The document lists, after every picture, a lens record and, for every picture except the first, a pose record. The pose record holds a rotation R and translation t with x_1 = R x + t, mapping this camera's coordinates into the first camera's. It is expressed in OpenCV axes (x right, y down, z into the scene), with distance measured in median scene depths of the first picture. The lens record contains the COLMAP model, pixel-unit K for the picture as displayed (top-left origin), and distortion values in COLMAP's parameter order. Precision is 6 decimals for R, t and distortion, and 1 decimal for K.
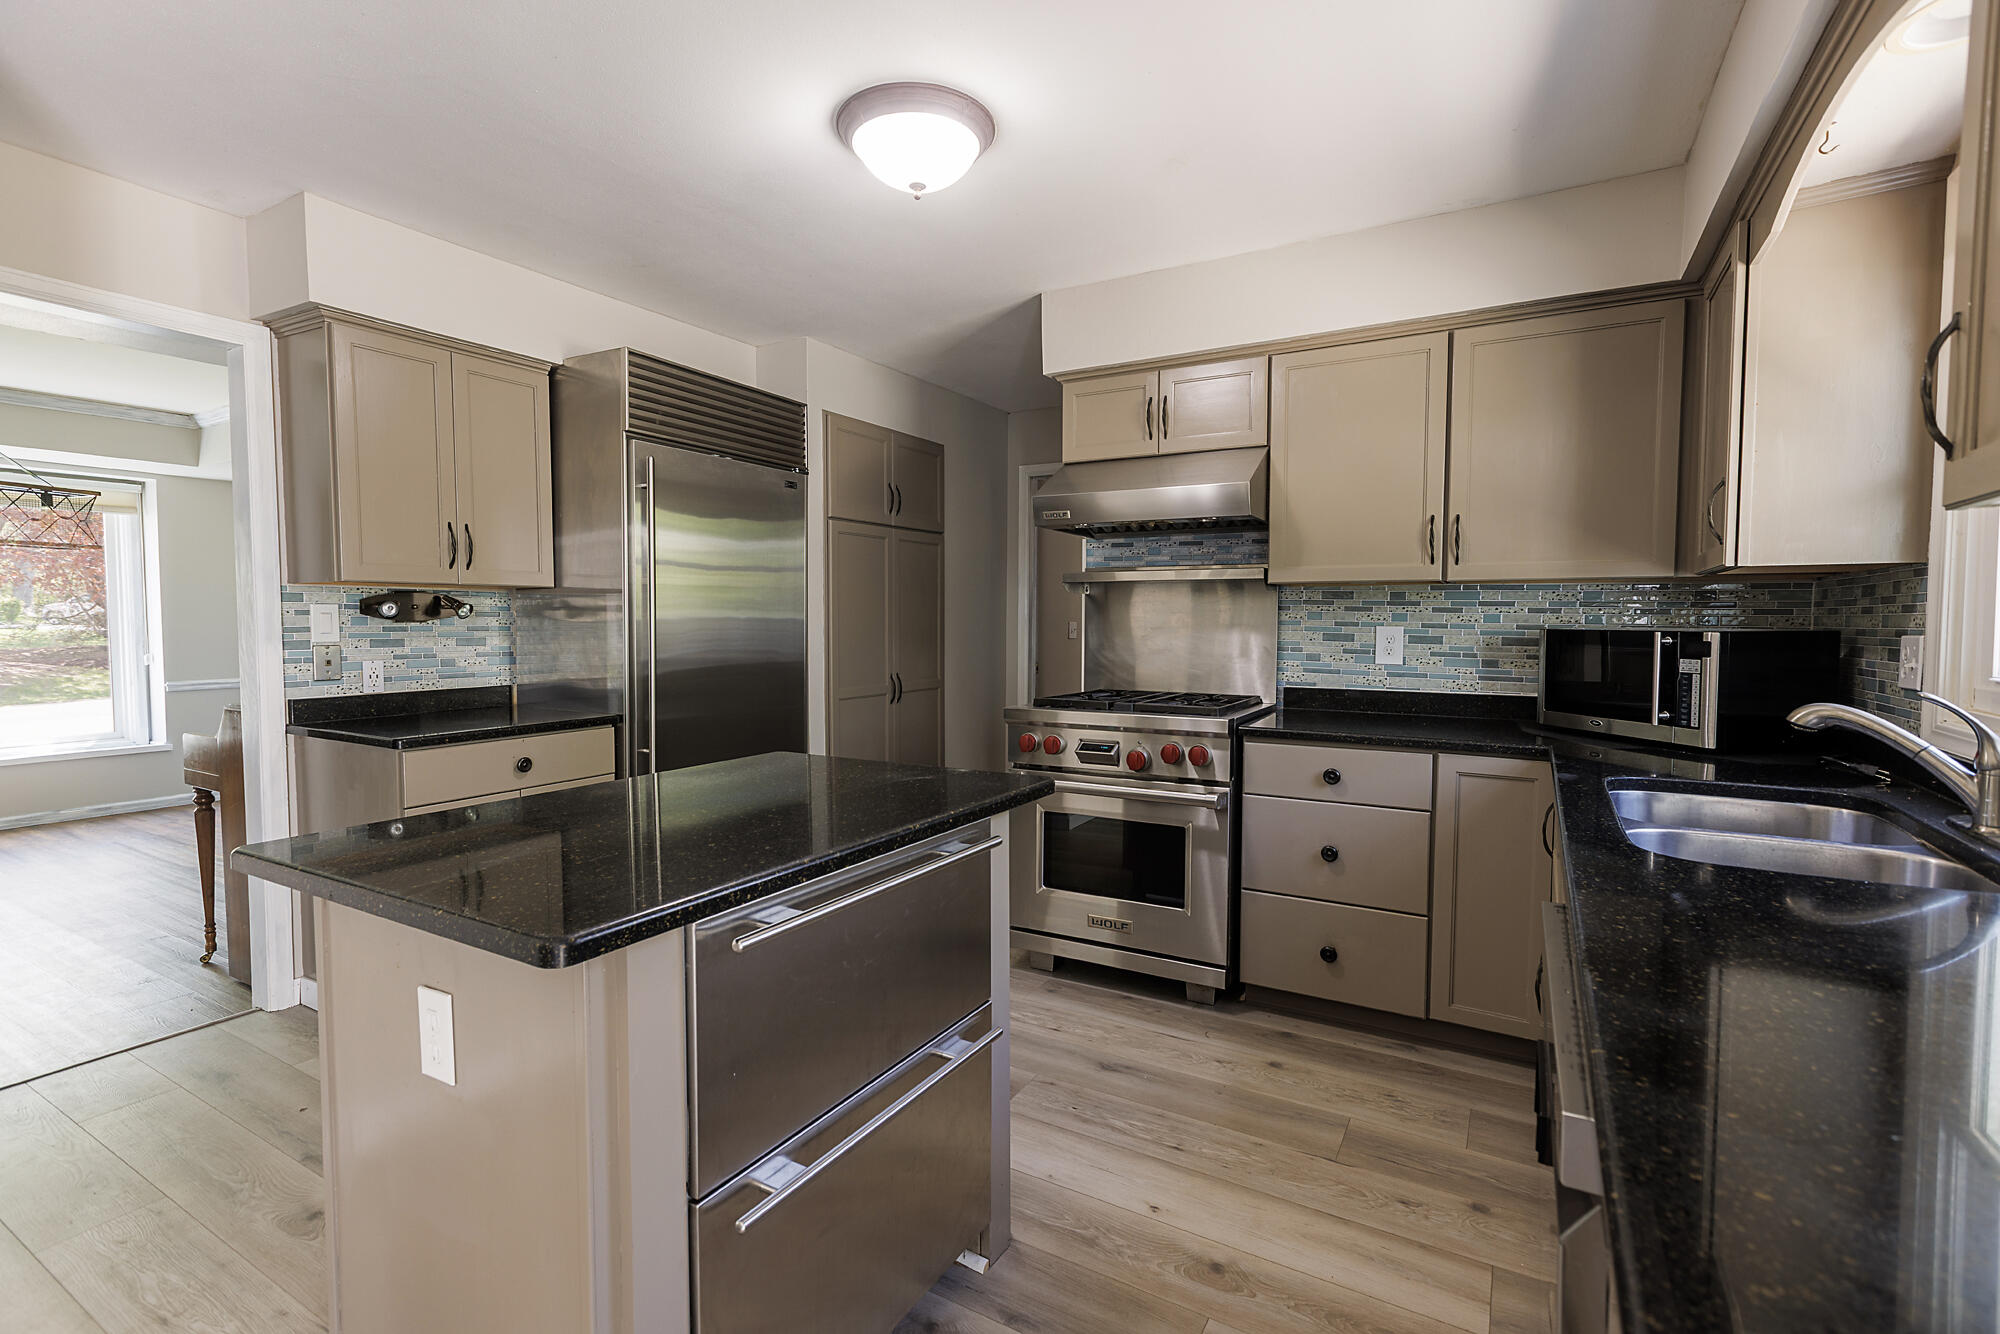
lens RADIAL K [[899.0, 0, 1008.7], [0, 899.0, 662.3], [0, 0, 1]] dist [0.004829, -0.000424]
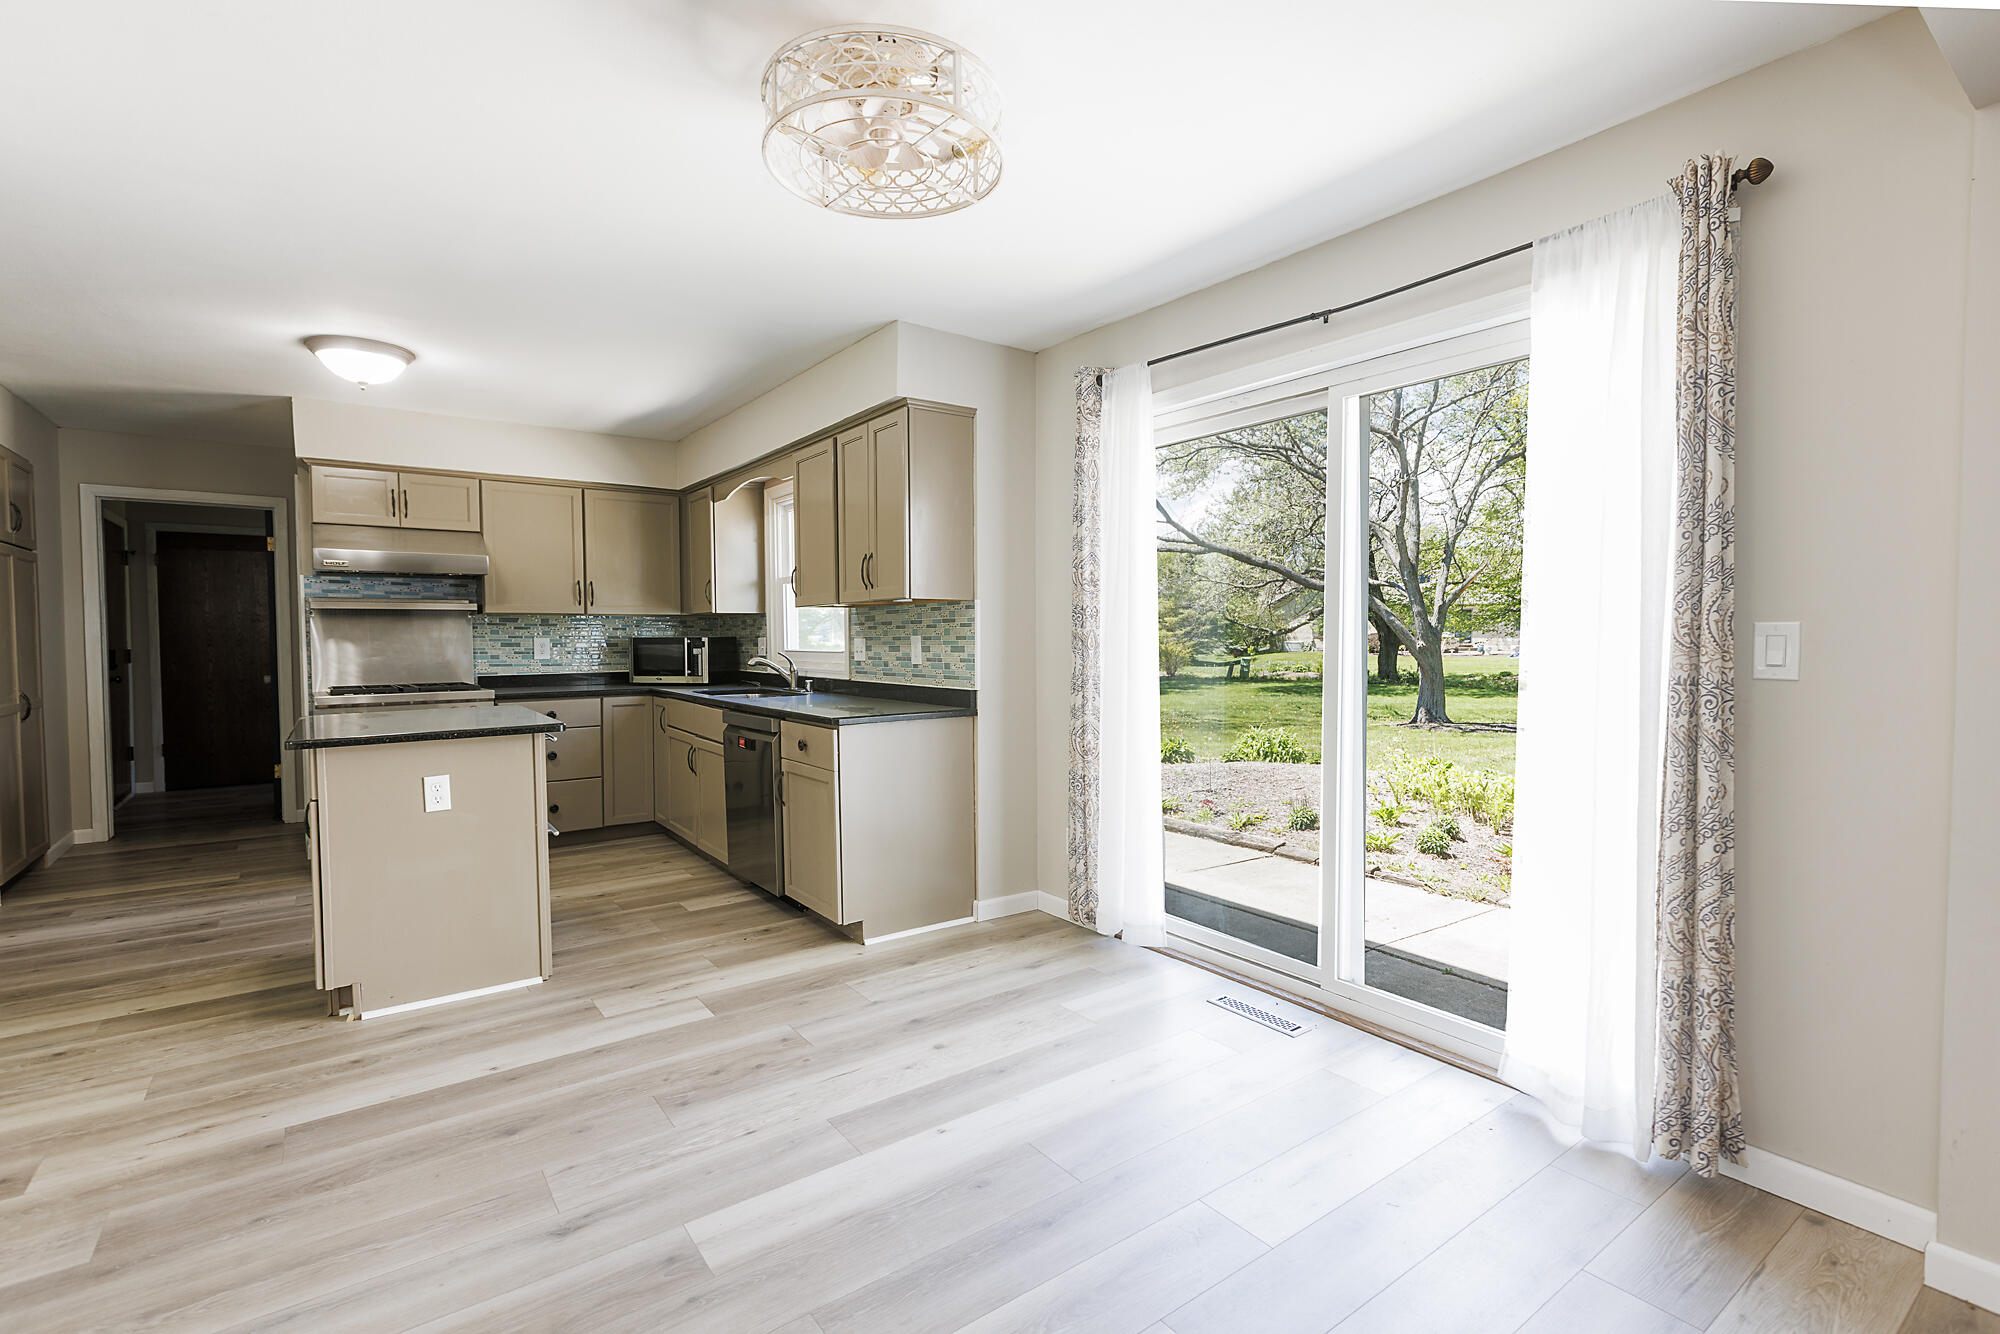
lens RADIAL K [[899.0, 0, 1007.3], [0, 899.0, 669.9], [0, 0, 1]] dist [0.004829, -0.000424]
pose [[0.399649, -0.041590, 0.915724, -0.952604], [0.052482, 0.998370, 0.022439, 0.036038], [-0.915165, 0.039092, 0.401180, -0.631507]]
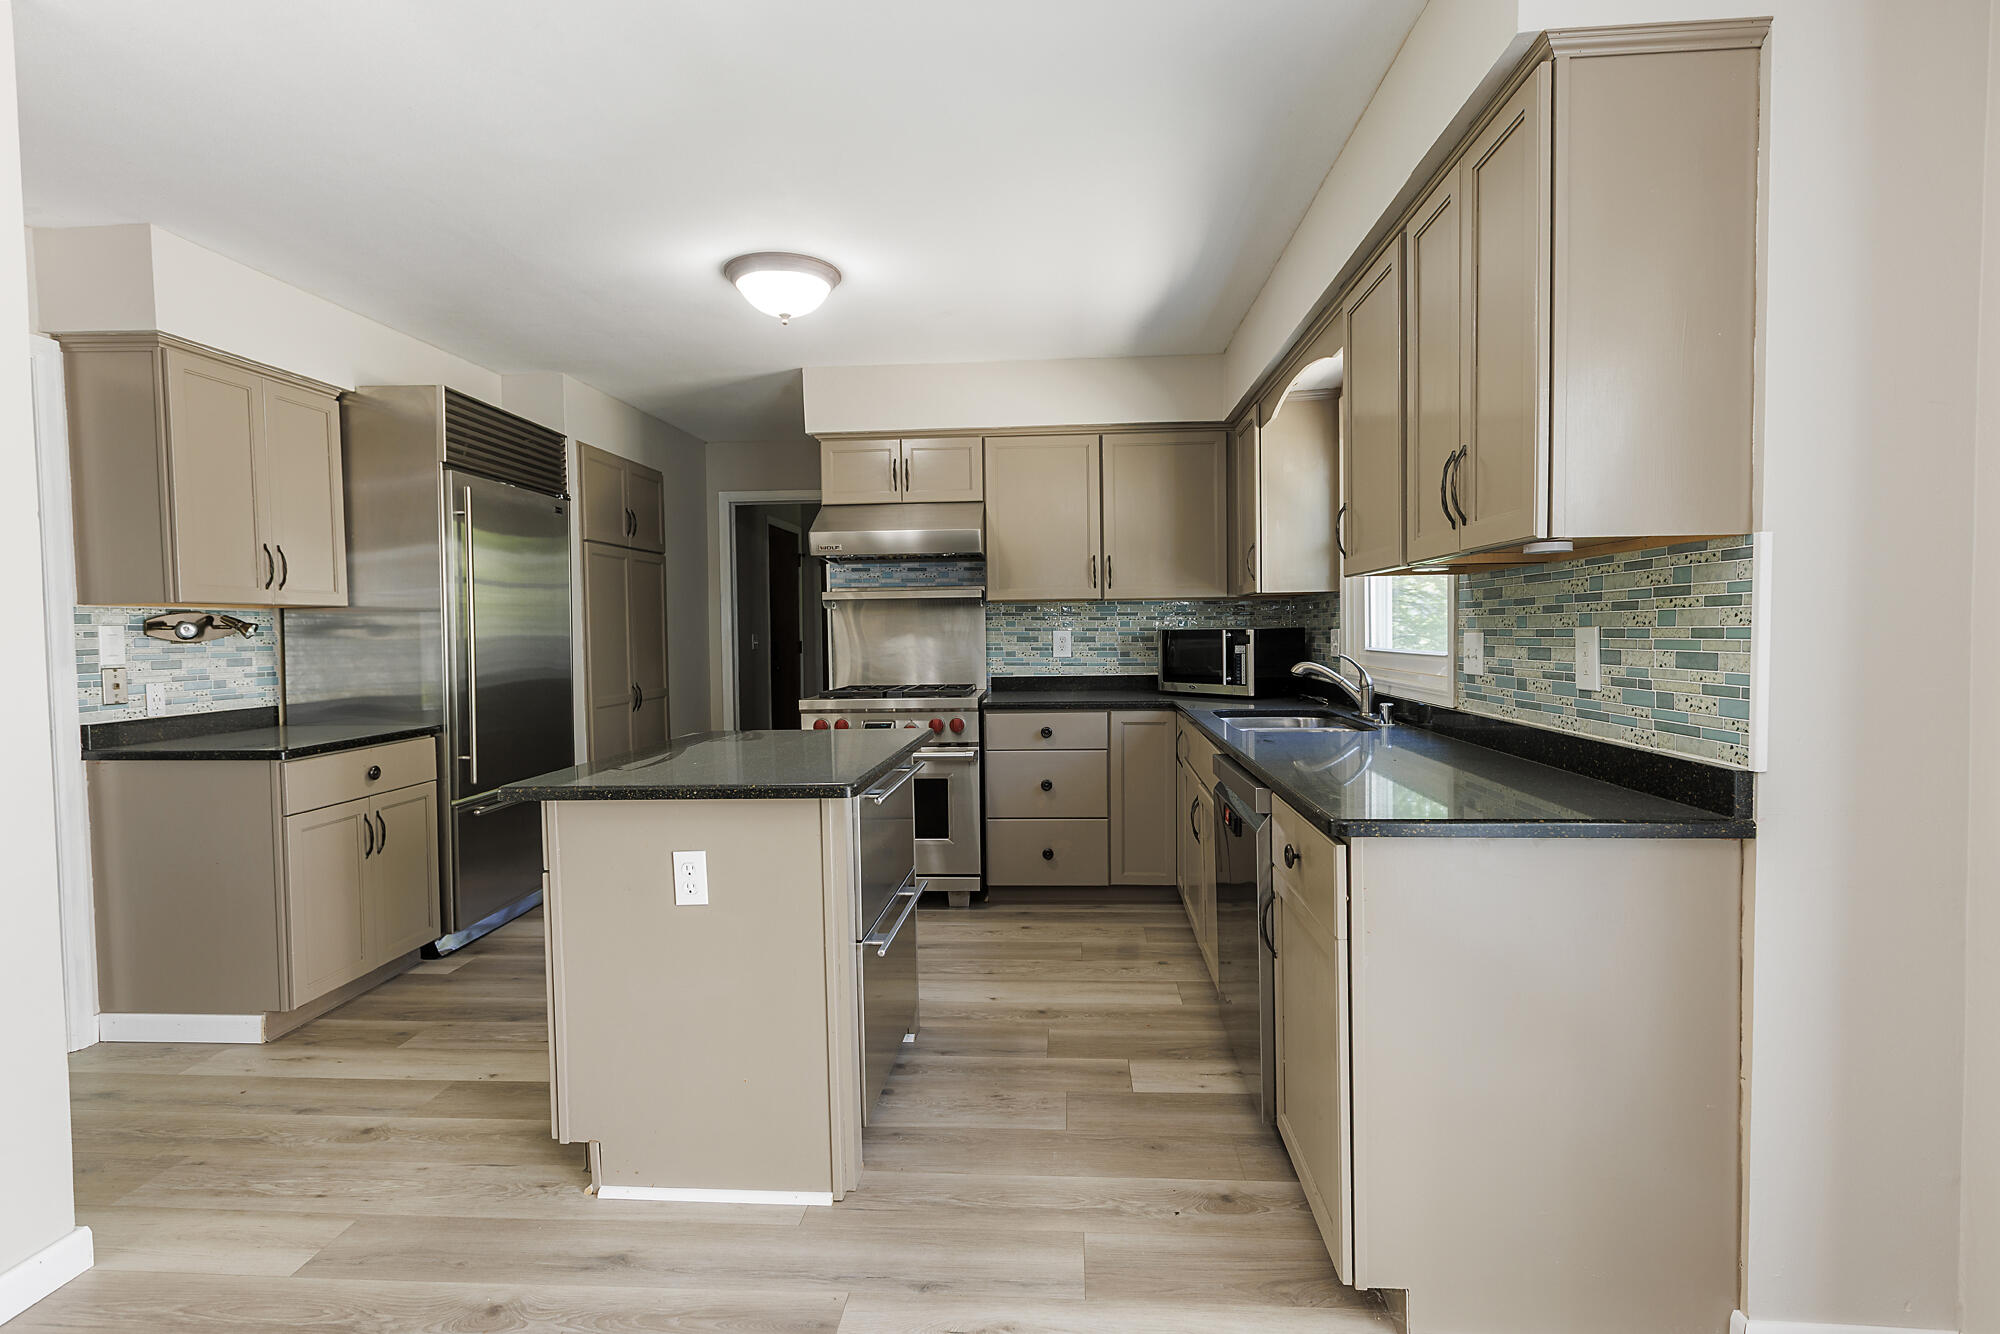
lens RADIAL K [[947.8, 0, 1008.1], [0, 947.8, 664.5], [0, 0, 1]] dist [0.006102, 0.000245]
pose [[0.897131, -0.032899, 0.440538, -0.355766], [0.038754, 0.999240, -0.004300, 0.019281], [-0.440061, 0.020930, 0.897724, -0.348265]]
